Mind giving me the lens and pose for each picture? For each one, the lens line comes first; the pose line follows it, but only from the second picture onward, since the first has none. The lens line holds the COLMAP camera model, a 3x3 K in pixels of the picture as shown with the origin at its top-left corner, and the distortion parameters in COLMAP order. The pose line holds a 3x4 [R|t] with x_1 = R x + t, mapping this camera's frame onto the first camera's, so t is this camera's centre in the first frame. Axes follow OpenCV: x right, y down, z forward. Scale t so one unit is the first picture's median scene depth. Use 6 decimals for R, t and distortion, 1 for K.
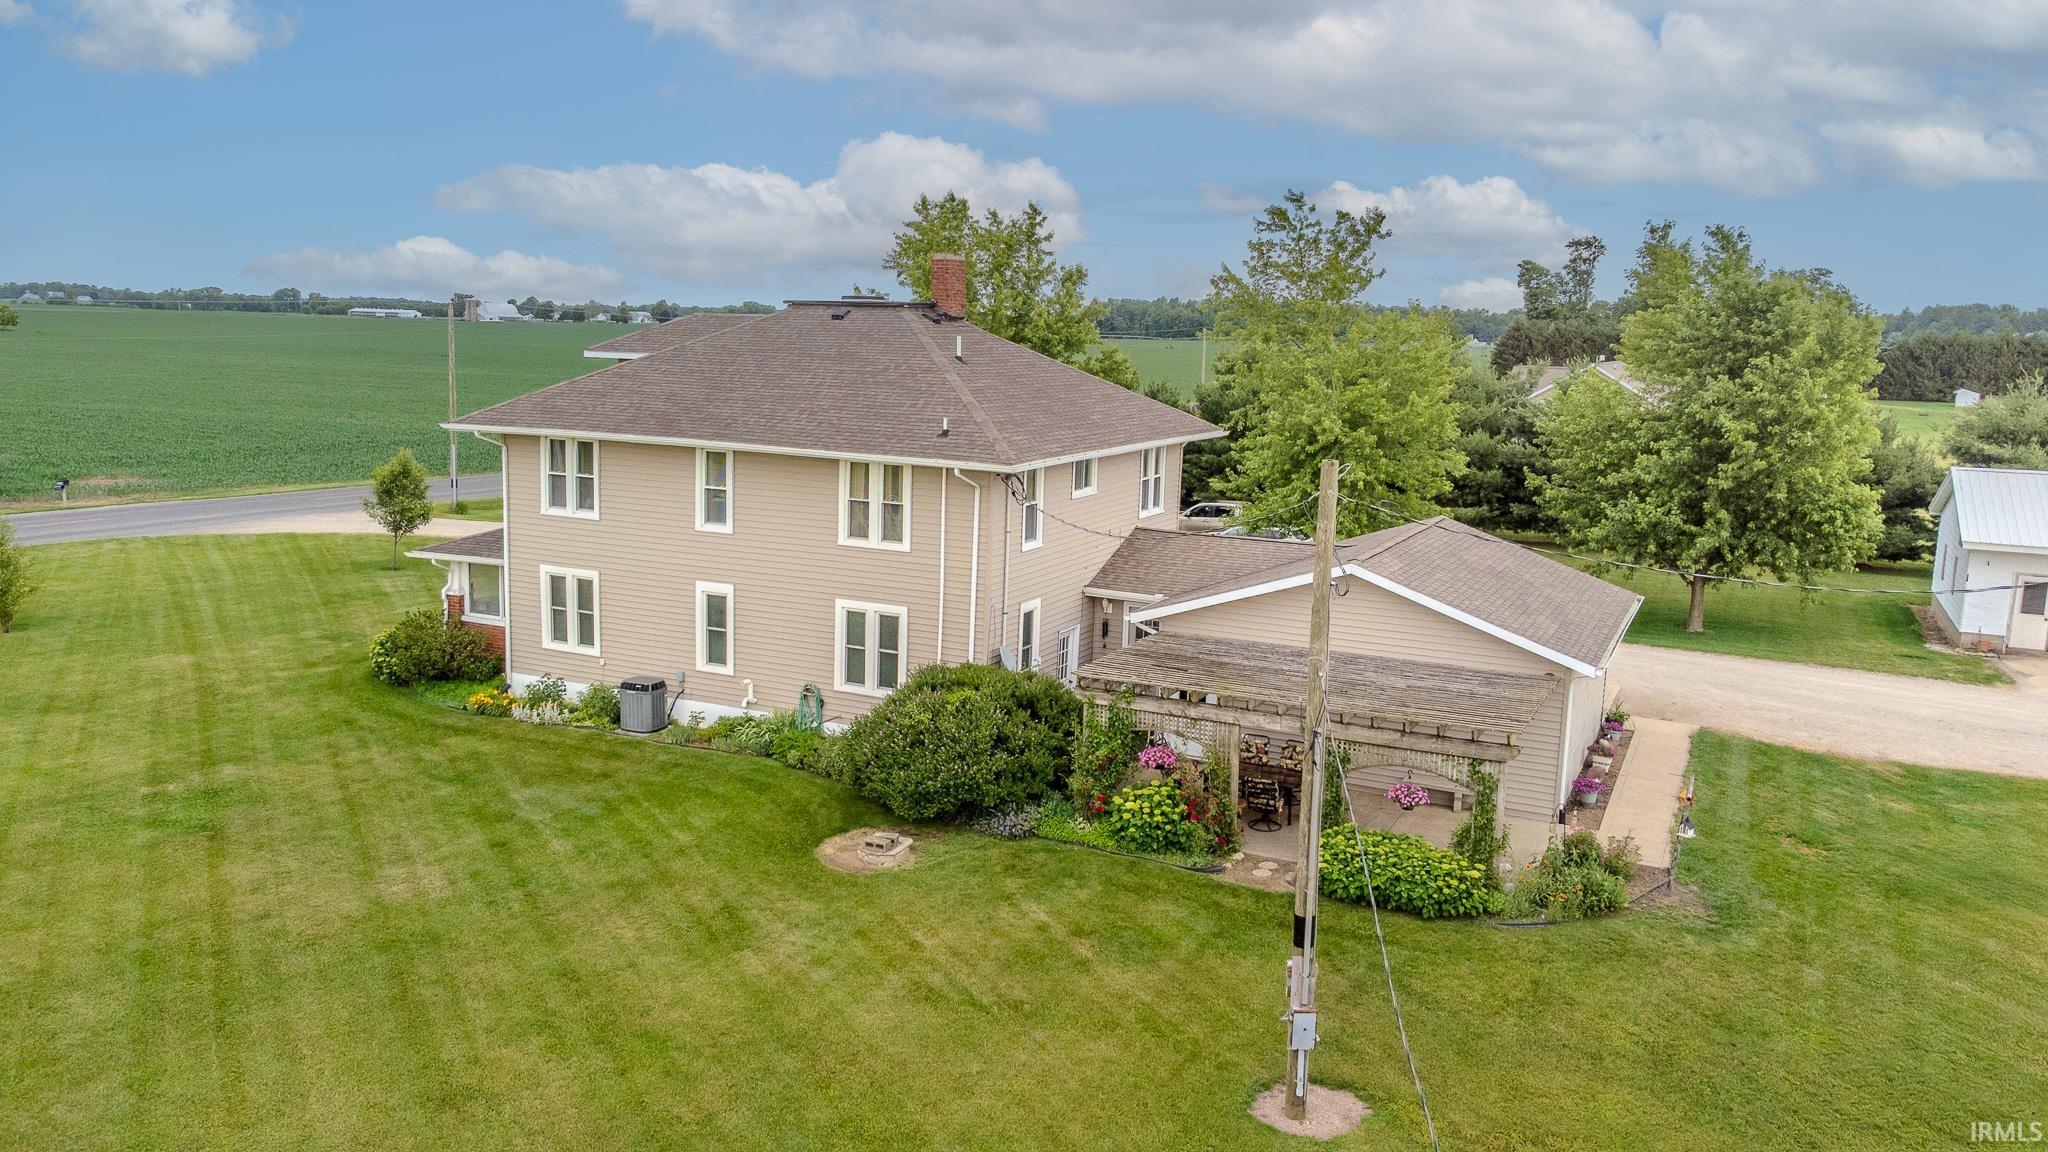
lens RADIAL K [[1549.5, 0, 1005.6], [0, 1549.5, 566.9], [0, 0, 1]] dist [0.057755, 0.007974]
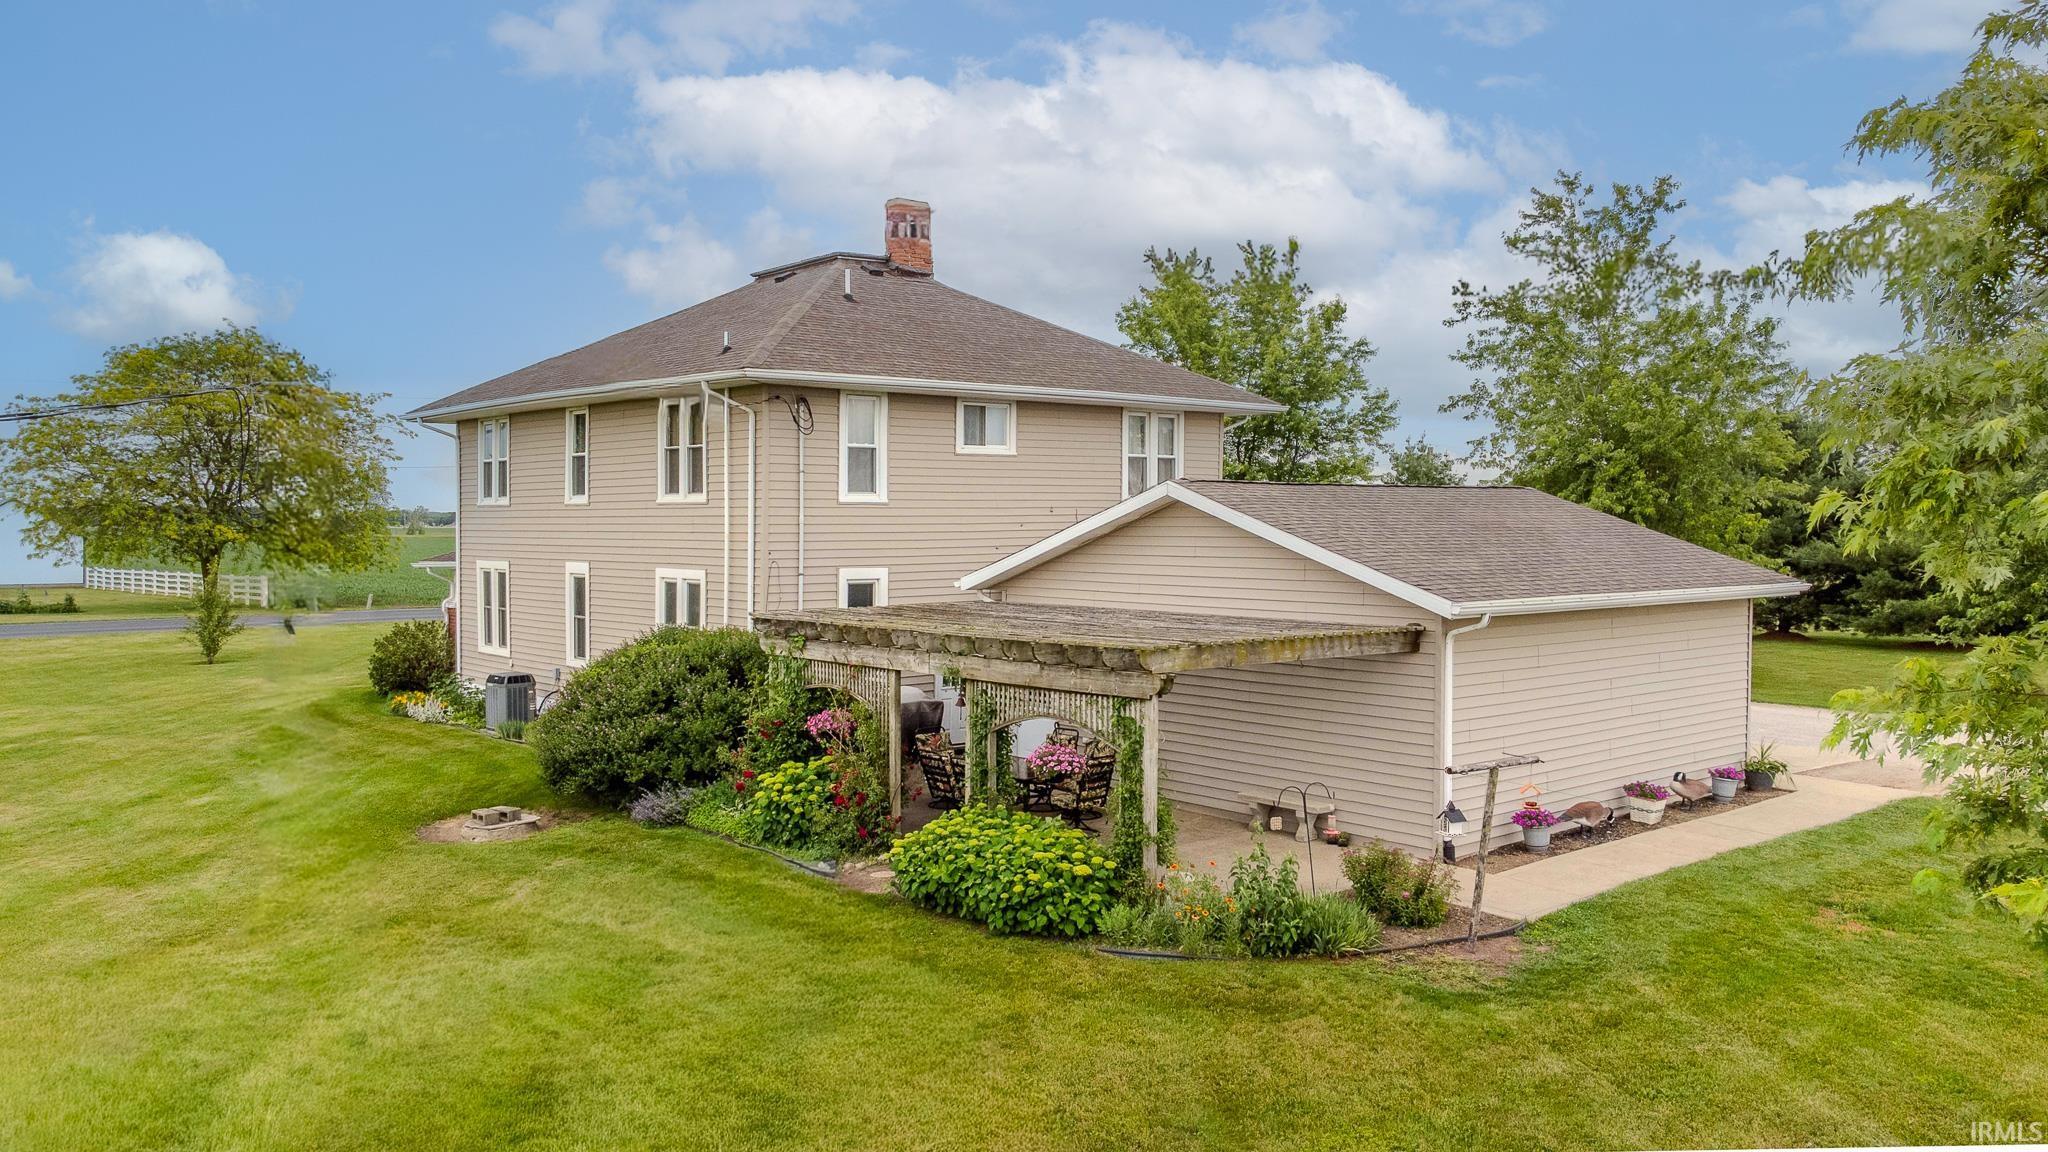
lens RADIAL K [[1549.5, 0, 1005.6], [0, 1549.5, 566.9], [0, 0, 1]] dist [0.057755, 0.007974]
pose [[0.916512, -0.014492, -0.399745, 0.385581], [-0.039550, 0.991164, -0.126611, 0.114338], [0.398047, 0.131850, 0.907840, 0.294927]]
